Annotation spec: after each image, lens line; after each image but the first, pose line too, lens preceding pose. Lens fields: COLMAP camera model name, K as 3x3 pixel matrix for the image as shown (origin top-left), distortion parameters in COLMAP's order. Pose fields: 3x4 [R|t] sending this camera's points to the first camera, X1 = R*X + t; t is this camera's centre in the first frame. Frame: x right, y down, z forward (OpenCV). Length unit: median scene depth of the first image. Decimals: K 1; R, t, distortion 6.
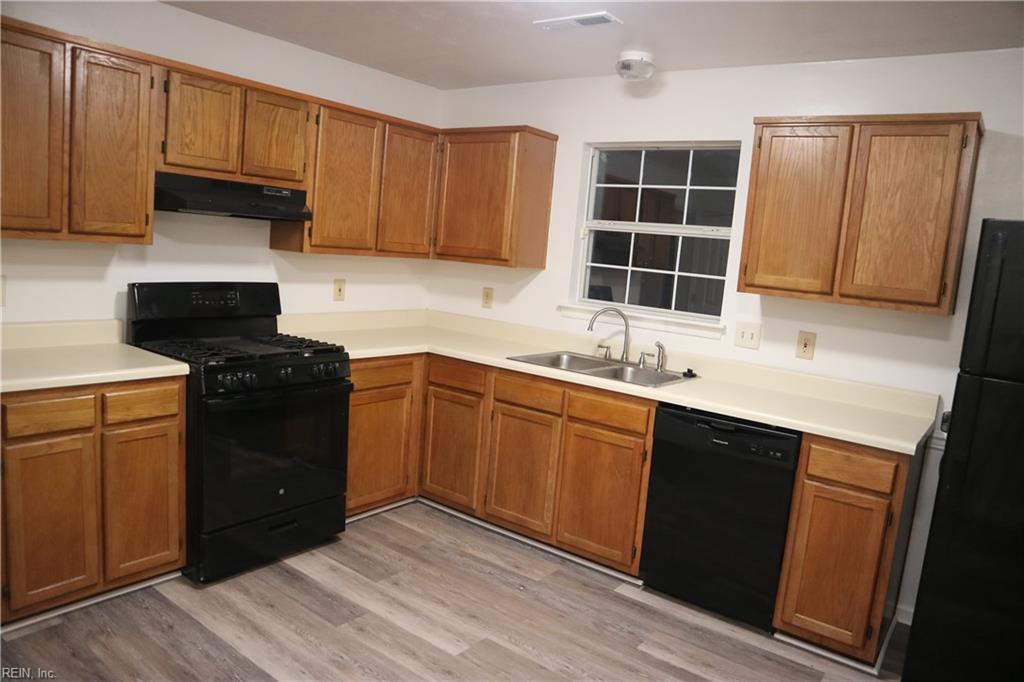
lens RADIAL K [[707.6, 0, 509.7], [0, 707.6, 340.3], [0, 0, 1]] dist [-0.104485, 0.046703]
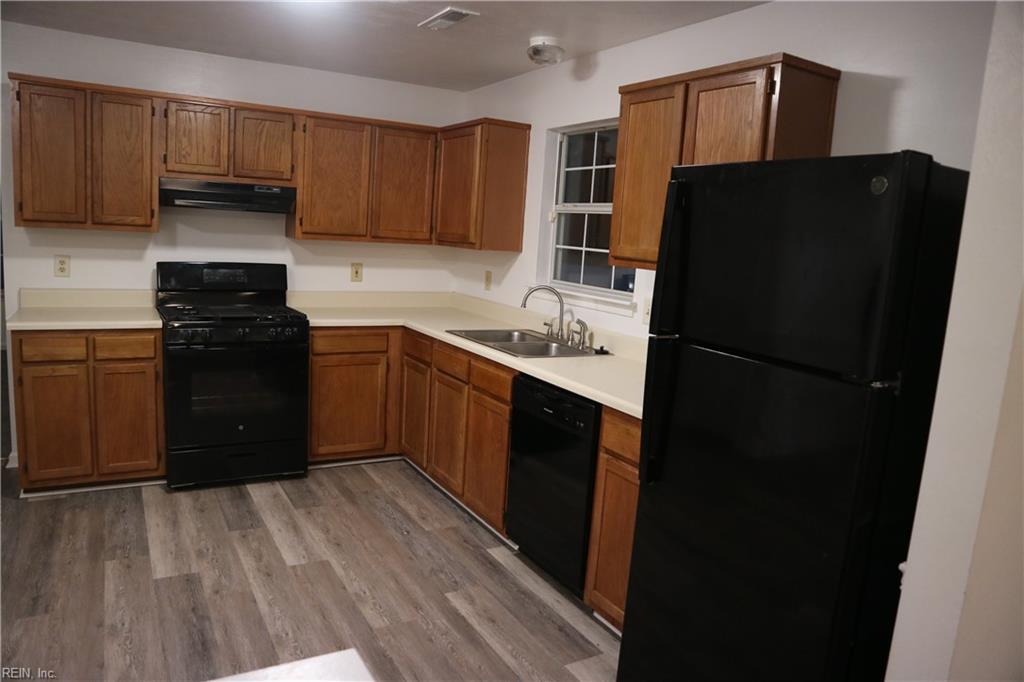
lens RADIAL K [[707.6, 0, 505.8], [0, 707.6, 338.4], [0, 0, 1]] dist [-0.104485, 0.046703]
pose [[0.919958, 0.033067, -0.390620, 0.582544], [-0.037841, 0.999273, -0.004529, 0.043961], [0.390187, 0.018948, 0.920541, 0.031323]]
